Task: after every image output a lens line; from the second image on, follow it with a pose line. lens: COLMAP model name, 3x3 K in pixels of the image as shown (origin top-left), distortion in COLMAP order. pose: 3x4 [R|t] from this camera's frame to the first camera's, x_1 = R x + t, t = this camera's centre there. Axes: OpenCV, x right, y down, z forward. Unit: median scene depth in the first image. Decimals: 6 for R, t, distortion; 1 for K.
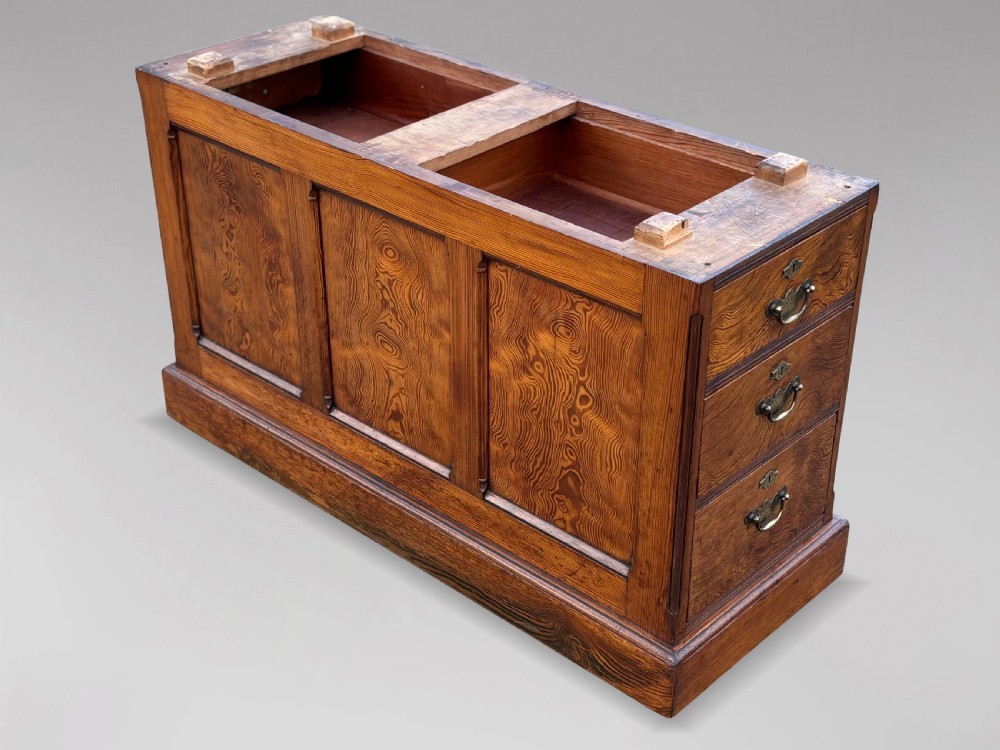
lens RADIAL K [[1446.8, 0, 500.2], [0, 1446.8, 381.0], [0, 0, 1]] dist [0.167958, 0.000000]
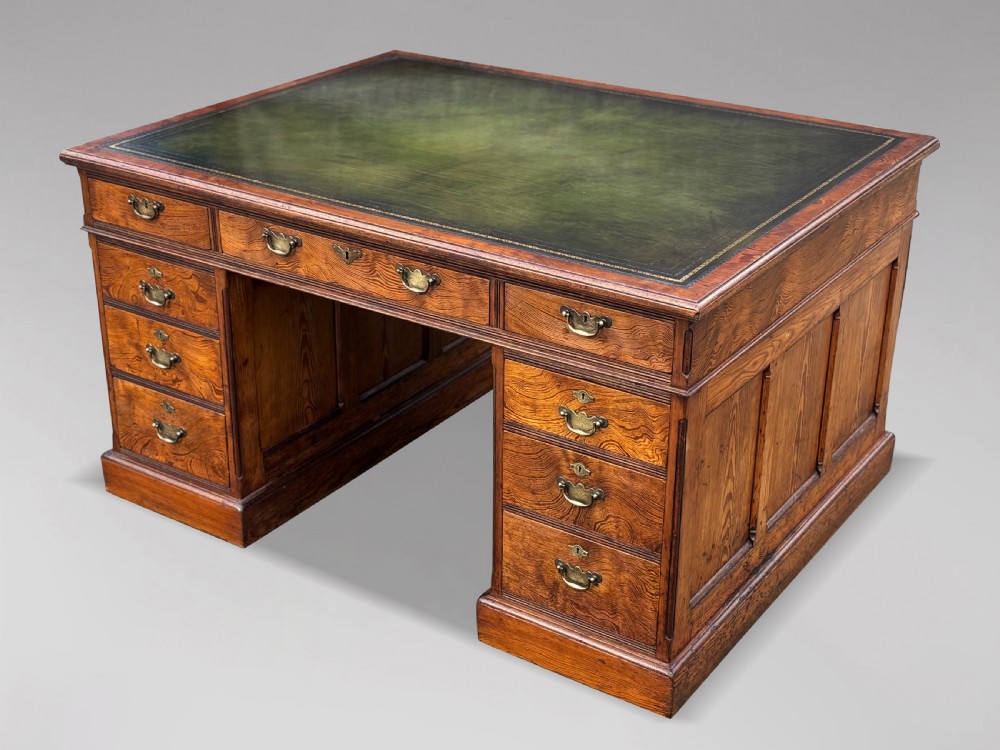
lens RADIAL K [[1446.8, 0, 499.4], [0, 1446.8, 374.3], [0, 0, 1]] dist [0.167958, 0.000000]
pose [[0.157037, 0.423906, -0.891988, 1.257113], [-0.510317, 0.808100, 0.294196, -0.409399], [0.845527, 0.408997, 0.343228, 0.386966]]
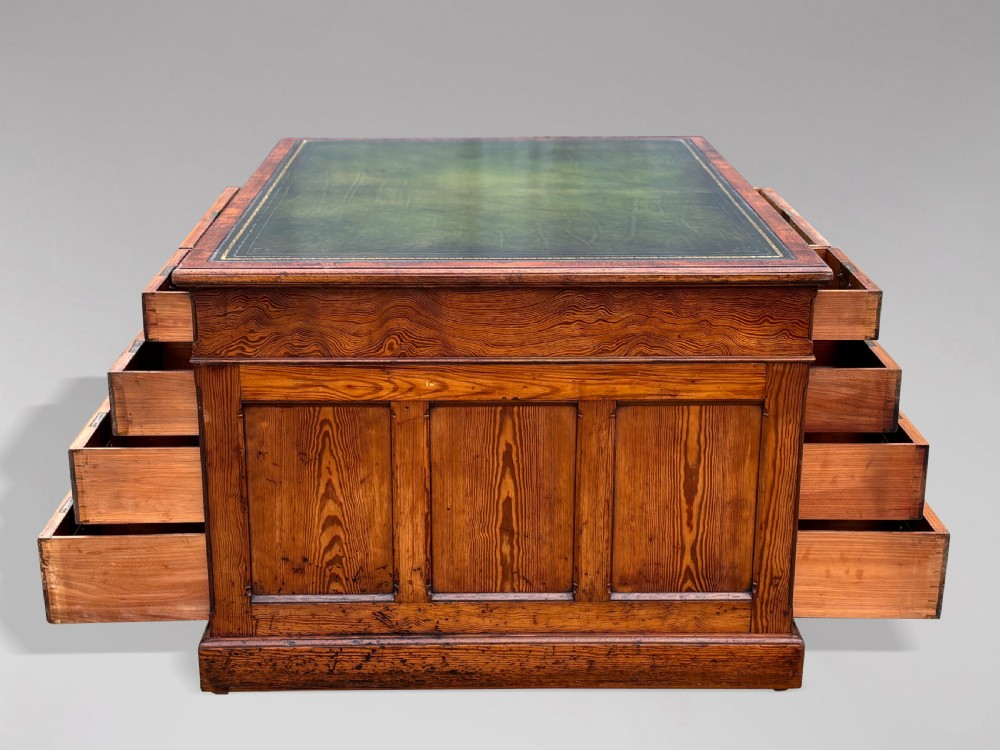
lens RADIAL K [[1446.8, 0, 498.3], [0, 1446.8, 373.7], [0, 0, 1]] dist [0.167958, 0.000000]
pose [[-0.725948, 0.208364, -0.655426, 0.876868], [-0.353139, 0.704846, 0.615211, -0.987519], [0.590163, 0.678068, -0.438100, 1.638188]]
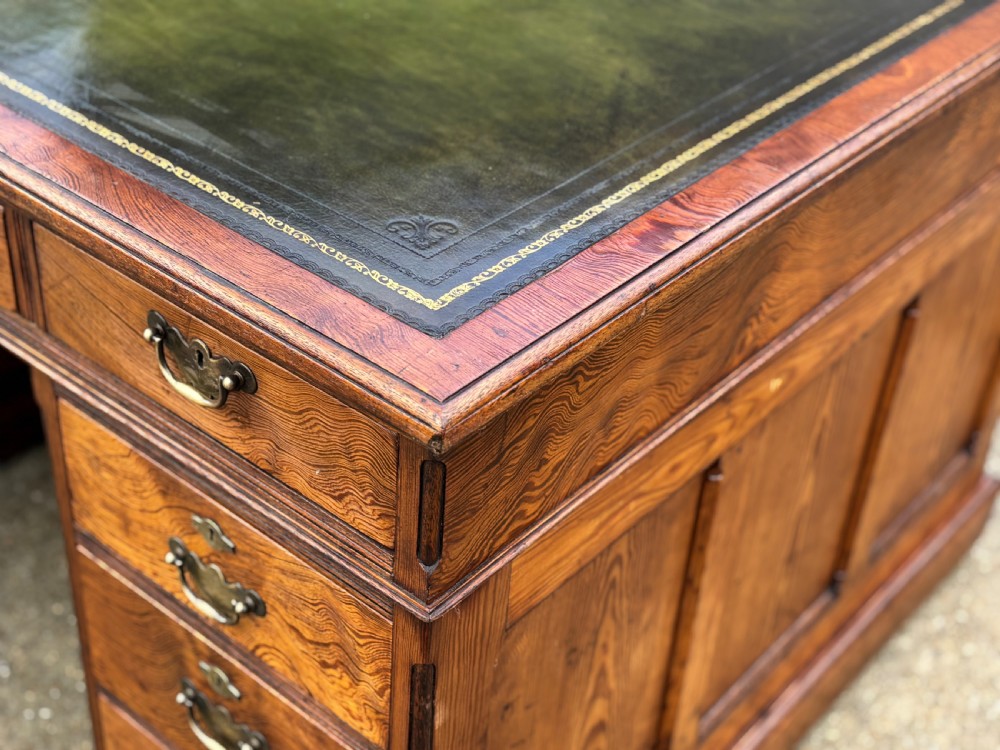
lens RADIAL K [[1446.8, 0, 504.5], [0, 1446.8, 374.2], [0, 0, 1]] dist [0.167958, 0.000000]
pose [[0.049778, 0.586218, -0.808623, 0.545138], [-0.564004, 0.684678, 0.461644, -0.385294], [0.824270, 0.433087, 0.364711, 0.757370]]
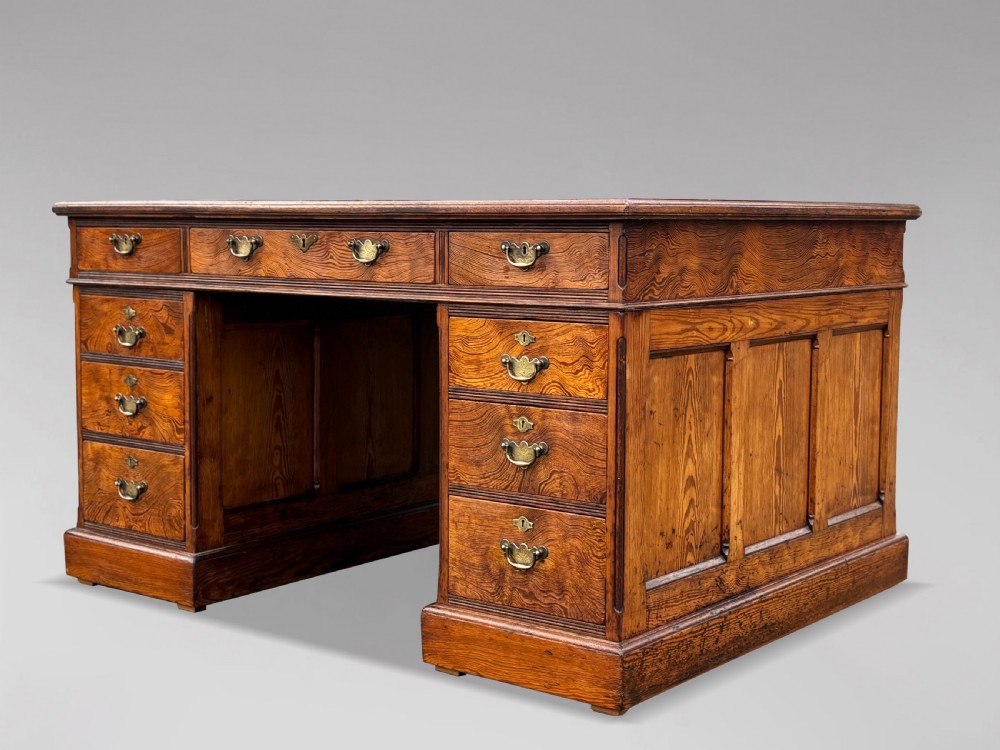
lens RADIAL K [[1446.8, 0, 504.9], [0, 1446.8, 377.6], [0, 0, 1]] dist [0.167958, 0.000000]
pose [[0.080726, 0.104495, -0.991244, 1.350258], [-0.513165, 0.856916, 0.048543, -0.089459], [0.854486, 0.504752, 0.122798, 0.735934]]
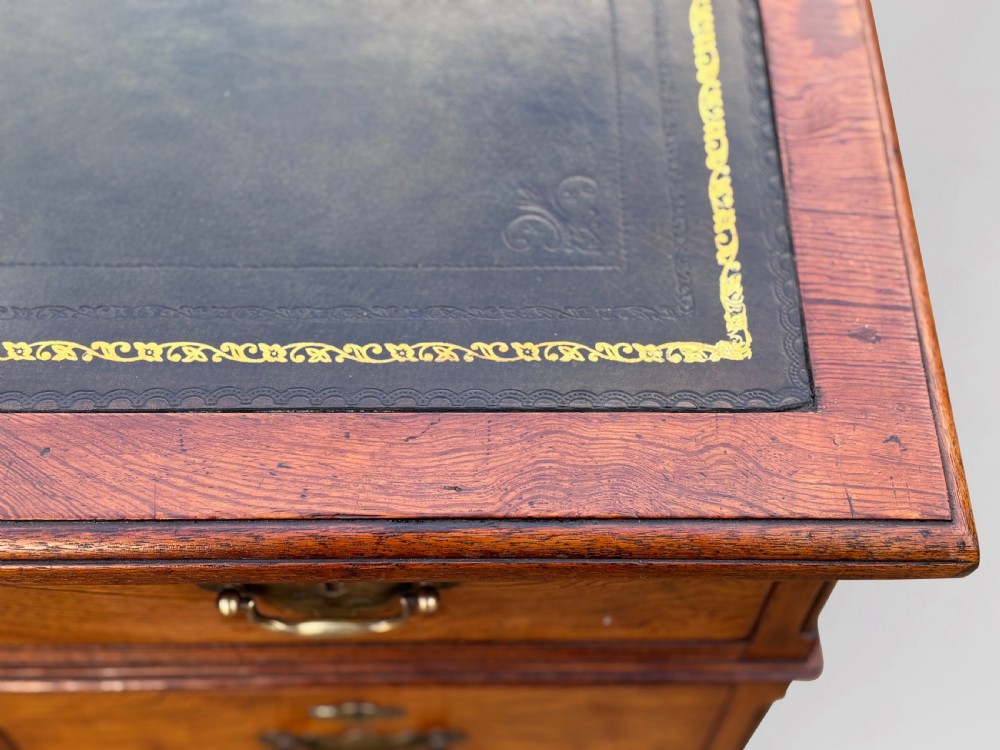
lens RADIAL K [[1446.8, 0, 499.5], [0, 1446.8, 376.1], [0, 0, 1]] dist [0.167958, 0.000000]
pose [[0.678706, 0.632545, -0.373156, 0.272593], [-0.382901, 0.738356, 0.555174, -0.318129], [0.626694, -0.233918, 0.743328, 0.671406]]
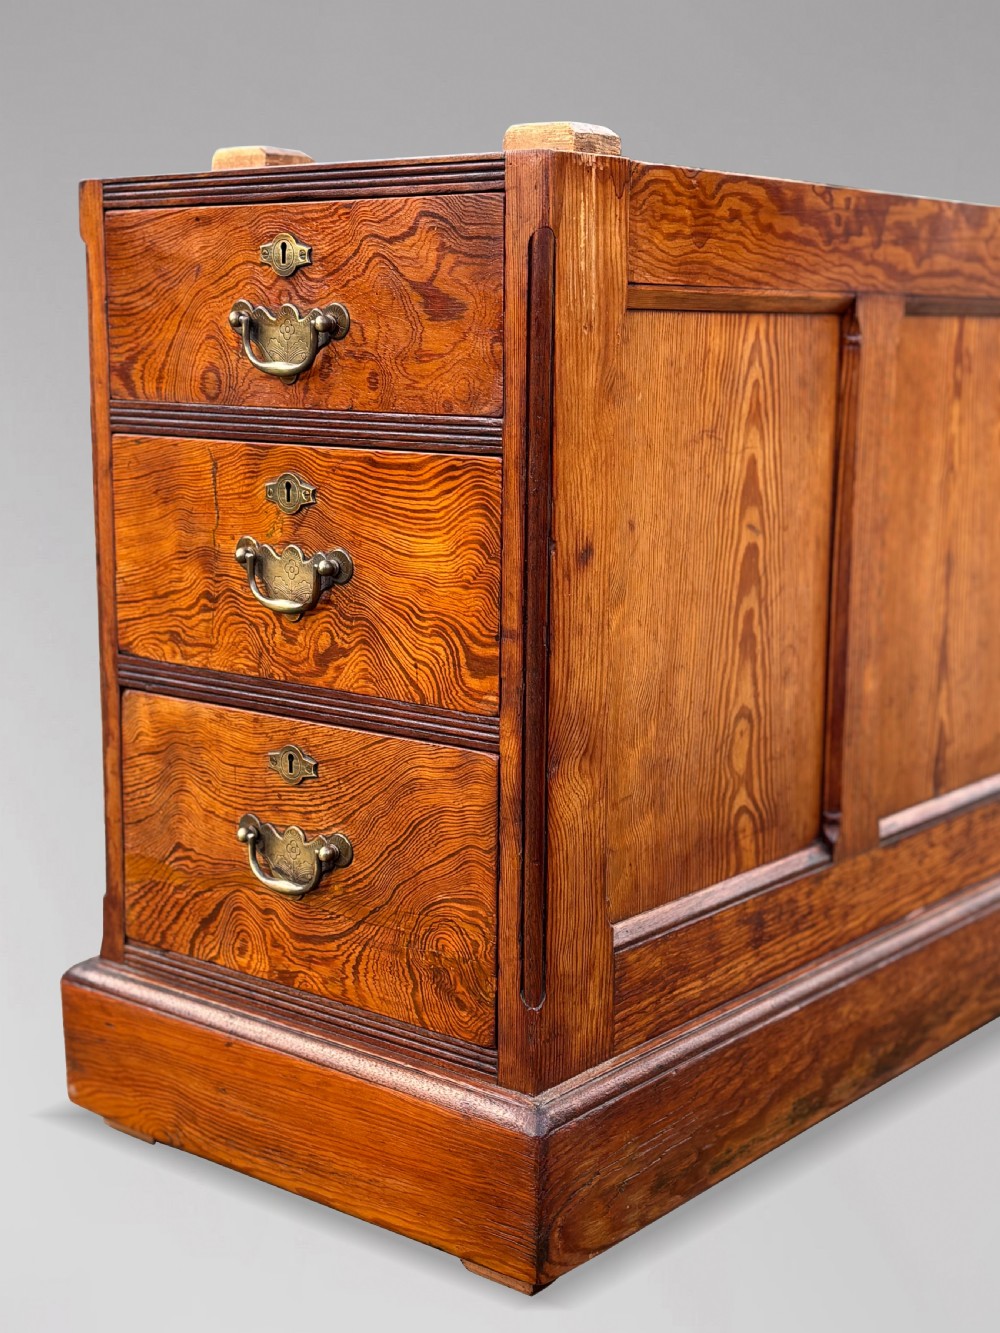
lens RADIAL K [[1928.6, 0, 527.7], [0, 1928.6, 650.8], [0, 0, 1]] dist [0.167958, 0.000000]
pose [[0.075400, 0.157310, -0.984667, 0.421906], [-0.510875, 0.854127, 0.097335, 0.130144], [0.856342, 0.495702, 0.144767, 0.594165]]
